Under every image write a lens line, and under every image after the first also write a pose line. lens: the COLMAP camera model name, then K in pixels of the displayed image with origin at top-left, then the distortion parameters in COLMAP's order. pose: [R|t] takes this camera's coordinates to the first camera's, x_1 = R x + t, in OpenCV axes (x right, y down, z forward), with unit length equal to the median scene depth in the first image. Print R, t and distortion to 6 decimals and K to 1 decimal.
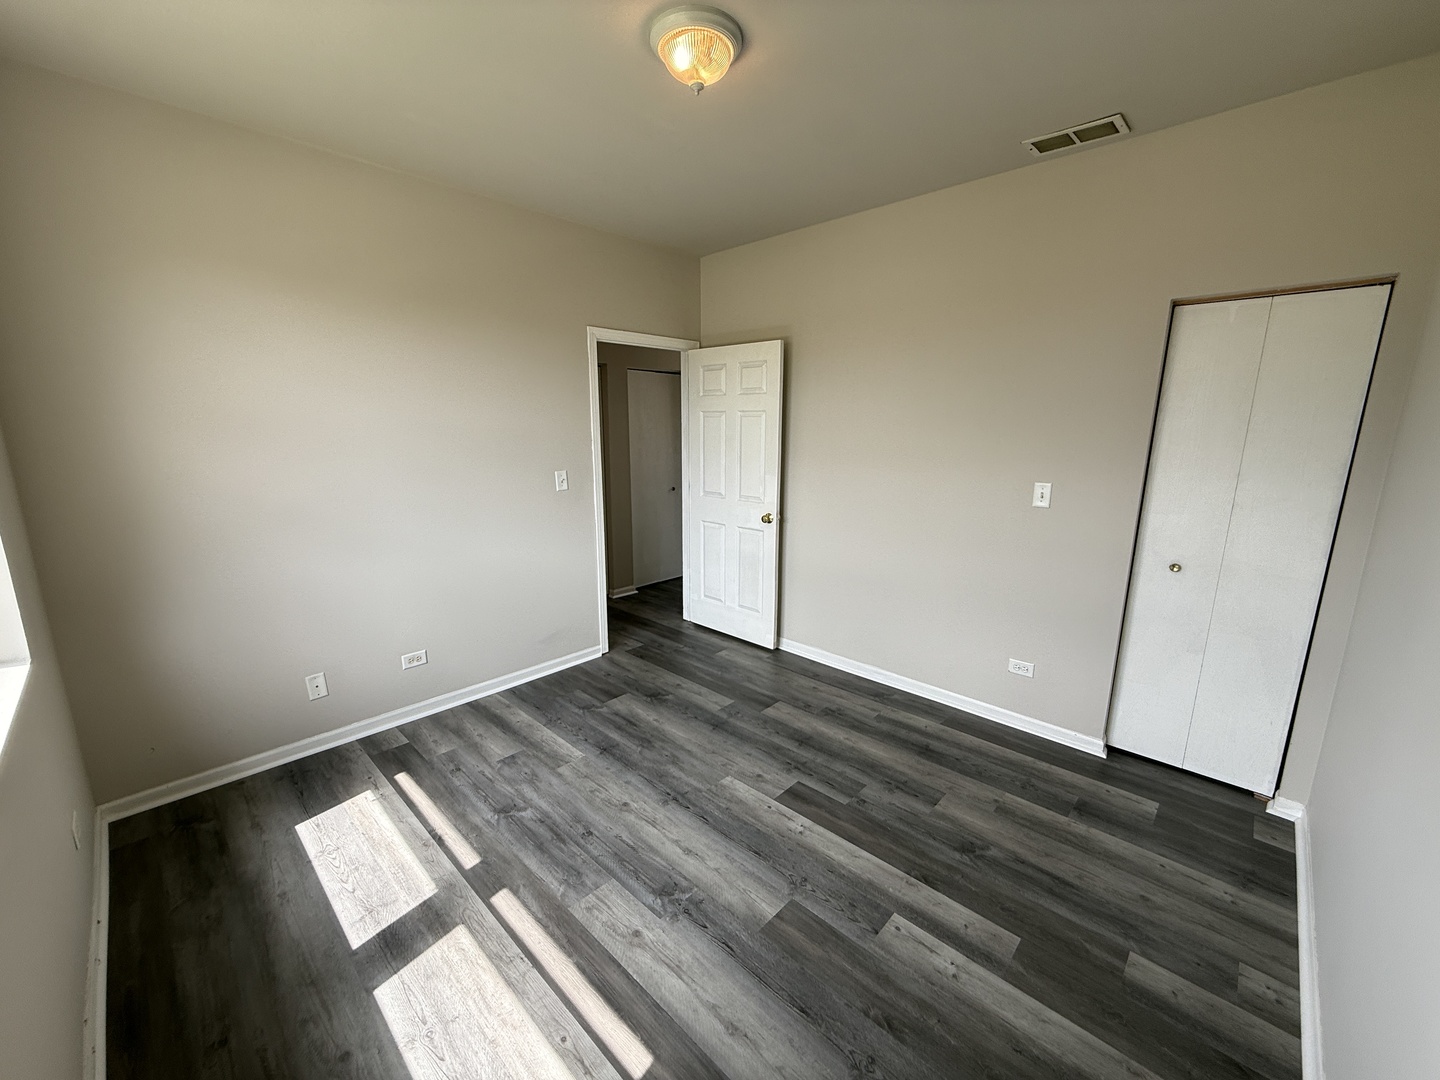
lens RADIAL K [[567.7, 0, 716.0], [0, 567.7, 540.1], [0, 0, 1]] dist [0.000894, 0.000118]
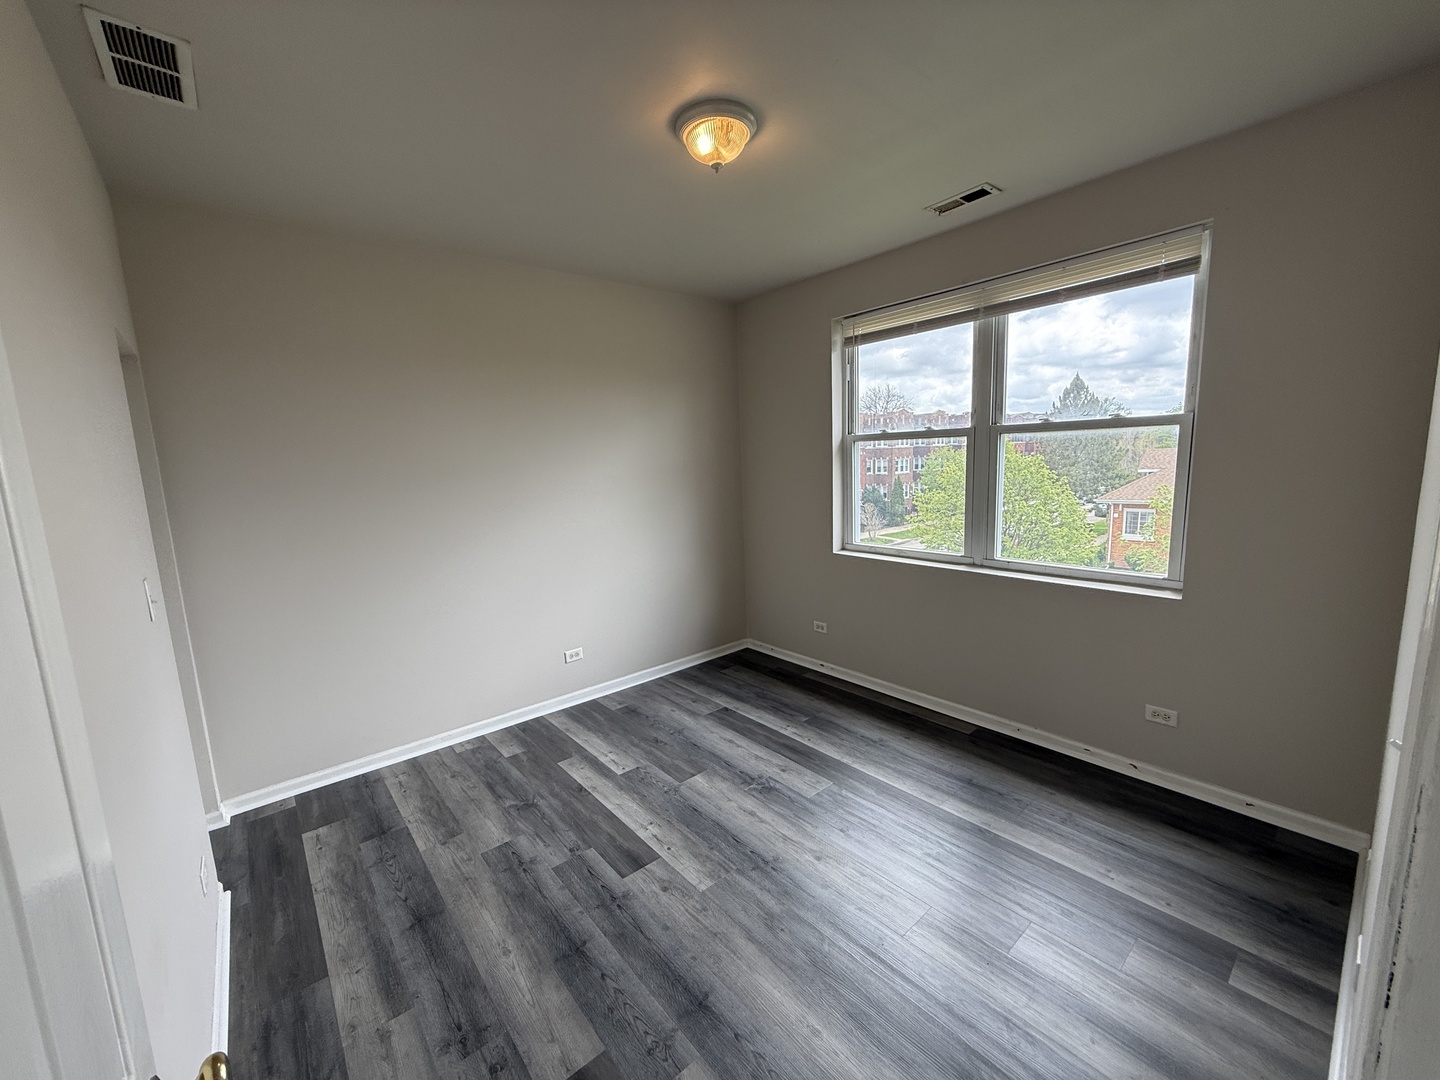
lens RADIAL K [[567.7, 0, 716.0], [0, 567.7, 540.1], [0, 0, 1]] dist [0.000894, 0.000118]
pose [[-0.993496, 0.019751, 0.112141, -0.112349], [0.056950, 0.939005, 0.339156, -0.377385], [-0.098602, 0.343337, -0.934022, 1.806106]]
